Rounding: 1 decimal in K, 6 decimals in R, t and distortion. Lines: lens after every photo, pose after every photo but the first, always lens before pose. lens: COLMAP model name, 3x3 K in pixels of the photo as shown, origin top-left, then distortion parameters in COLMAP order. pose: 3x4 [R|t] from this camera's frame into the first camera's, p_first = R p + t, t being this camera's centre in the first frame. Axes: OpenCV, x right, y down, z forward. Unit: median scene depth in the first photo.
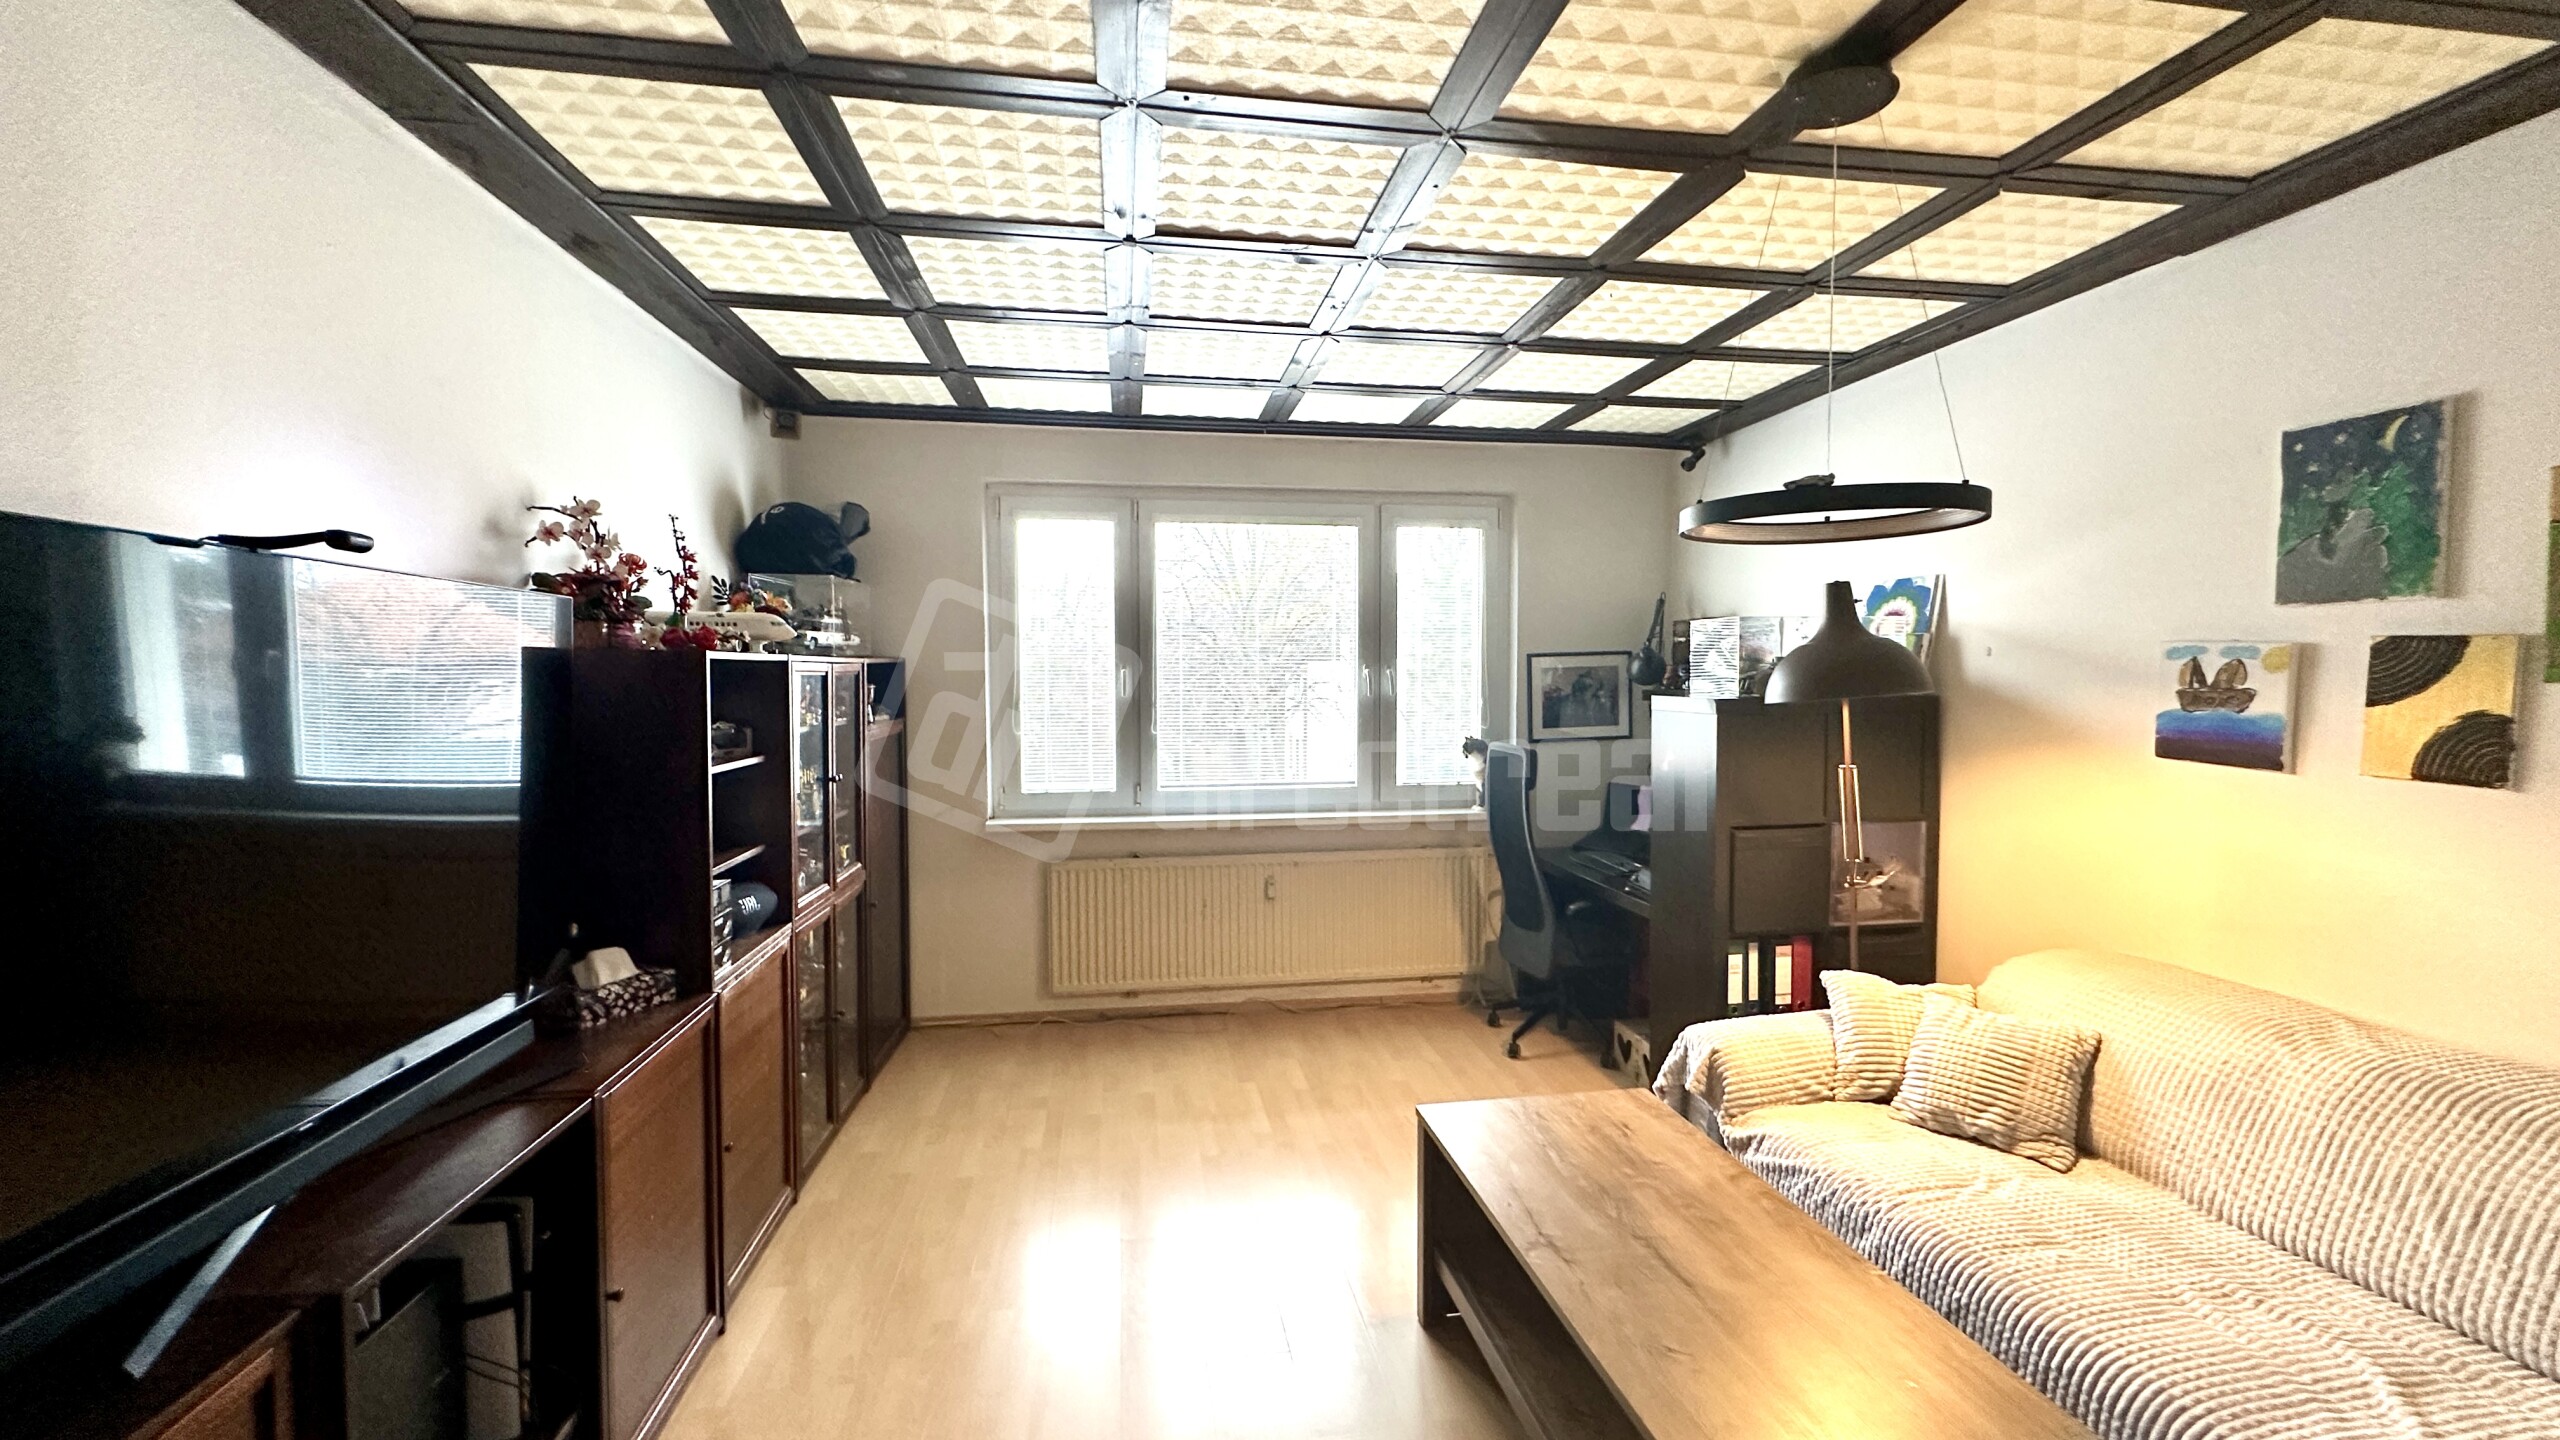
lens RADIAL K [[1022.2, 0, 1276.4], [0, 1022.2, 723.8], [0, 0, 1]] dist [-0.003791, 0.001051]
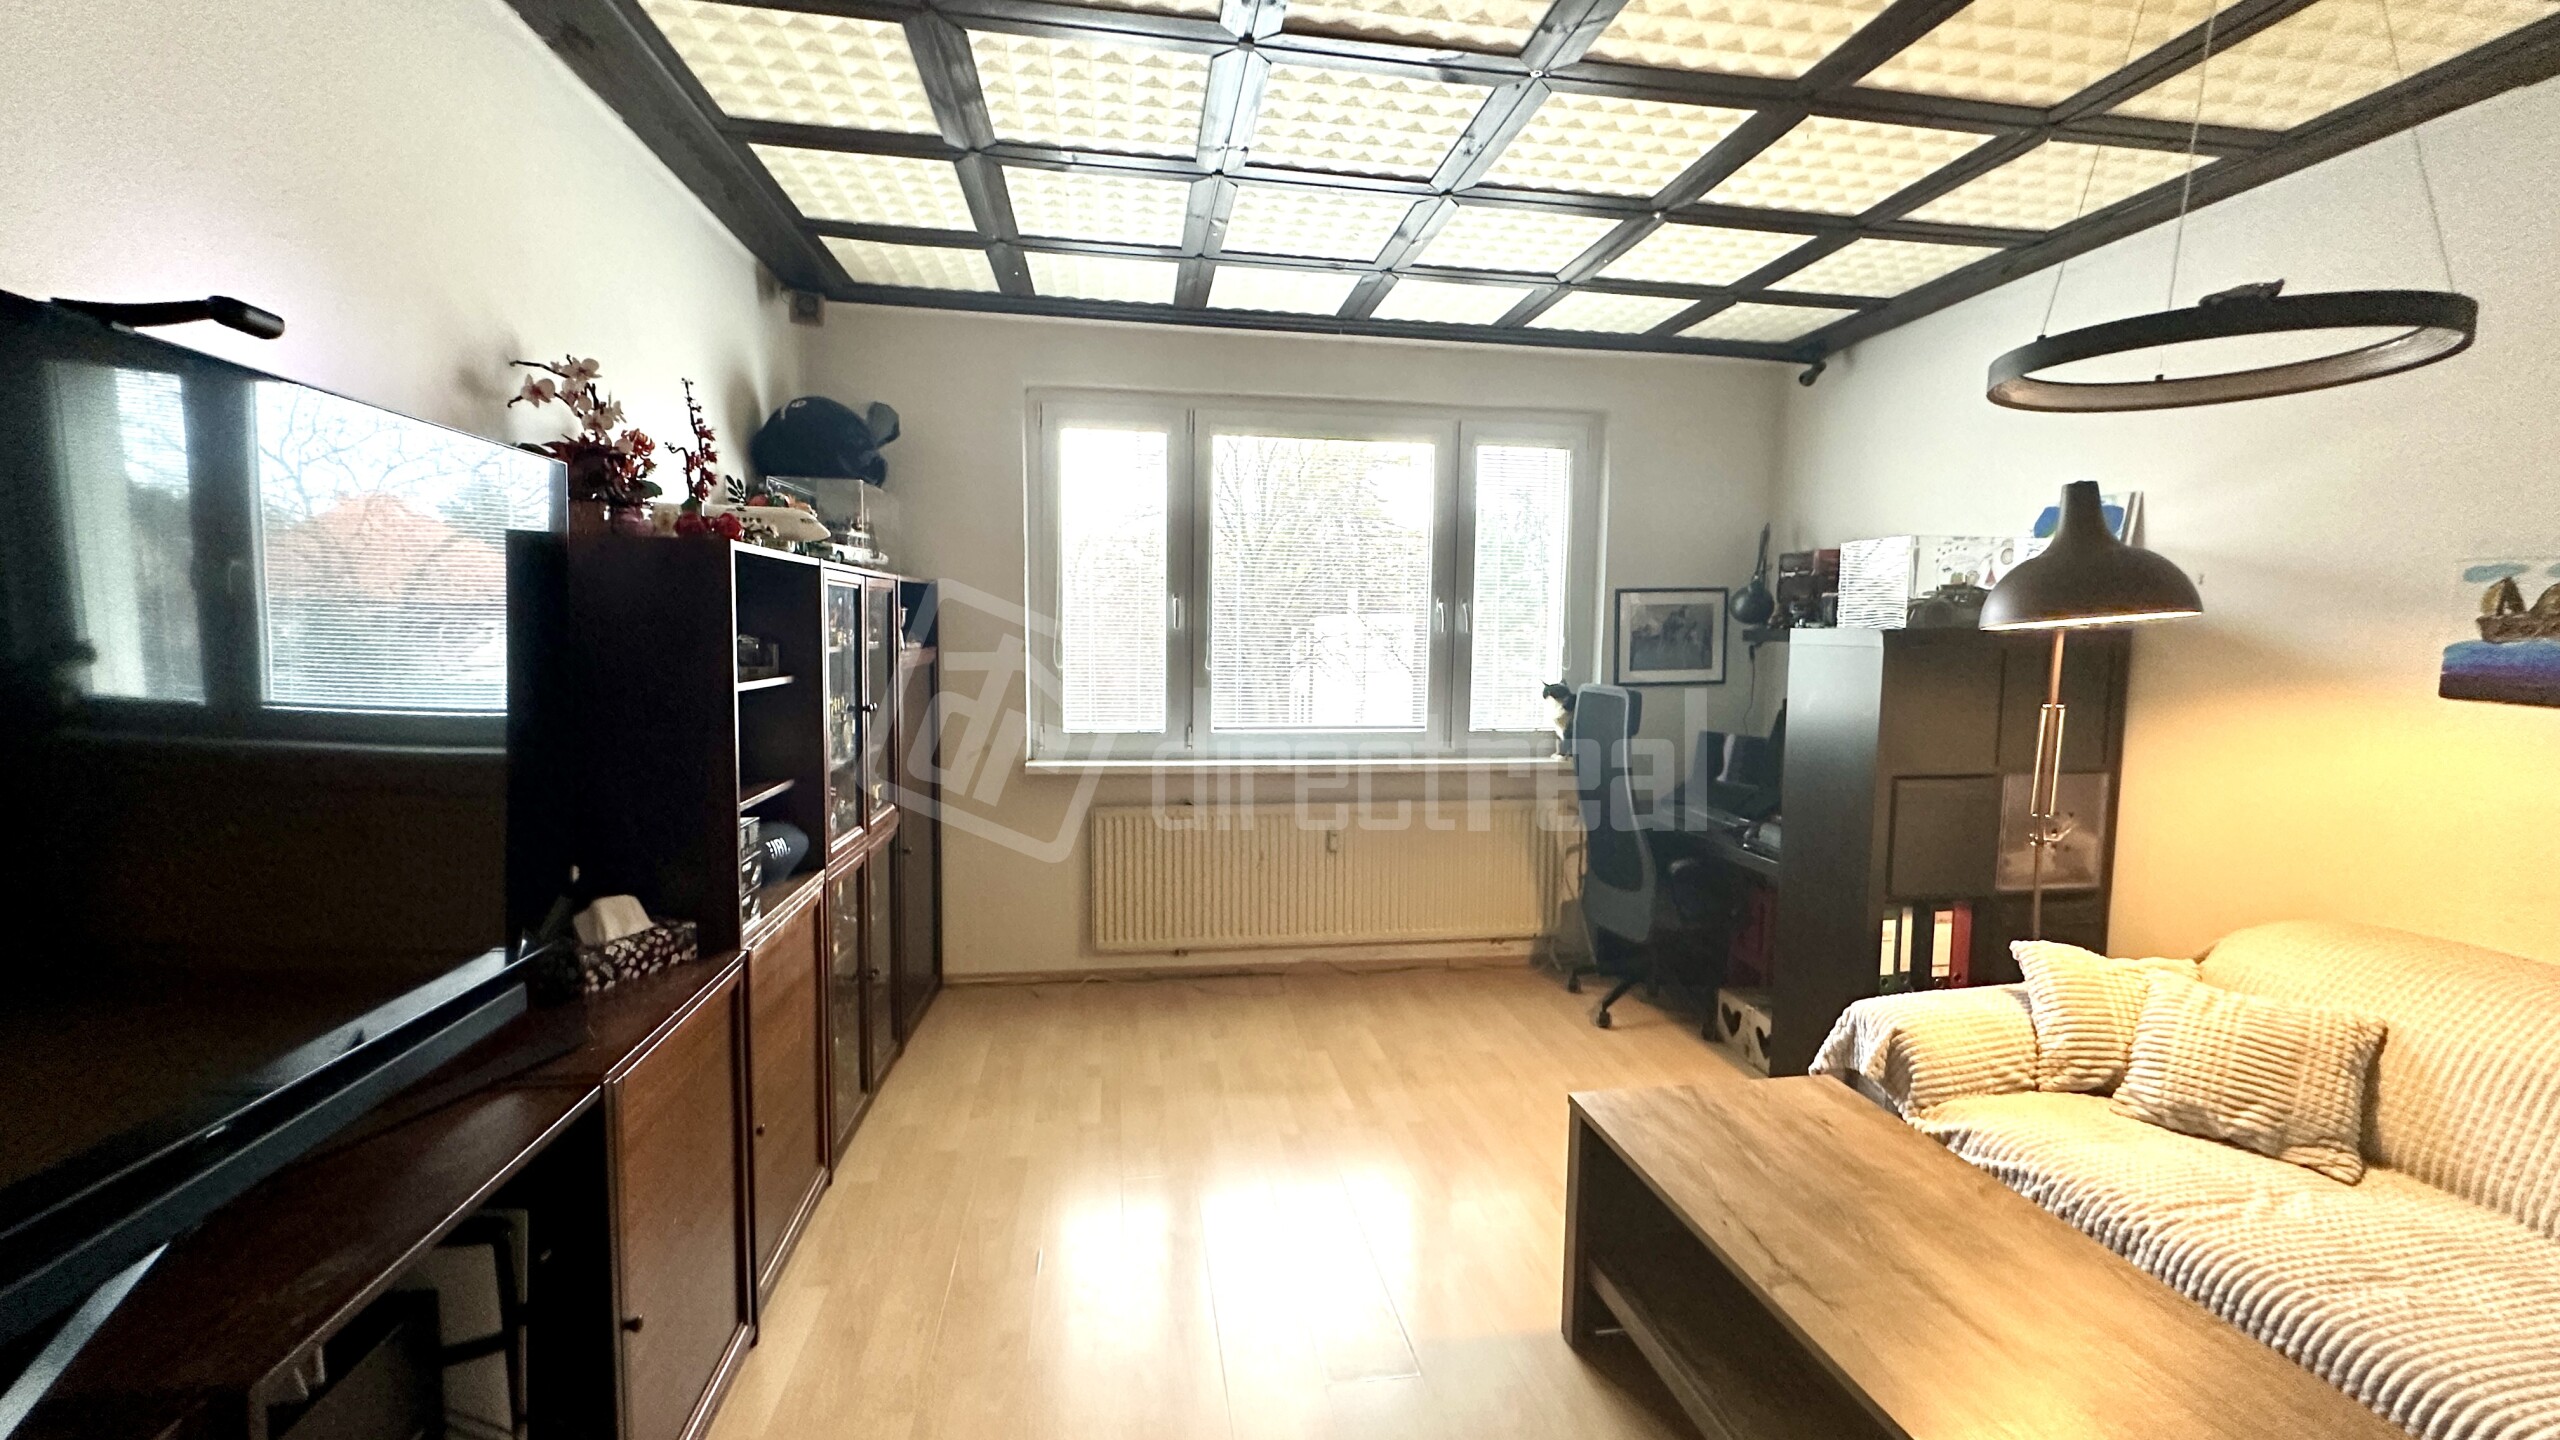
lens RADIAL K [[1022.2, 0, 1275.5], [0, 1022.2, 723.5], [0, 0, 1]] dist [-0.003791, 0.001051]
pose [[0.999898, 0.014231, 0.001421, -0.105921], [-0.014279, 0.999013, 0.042071, 0.032136], [-0.000821, -0.042087, 0.999114, 0.152990]]
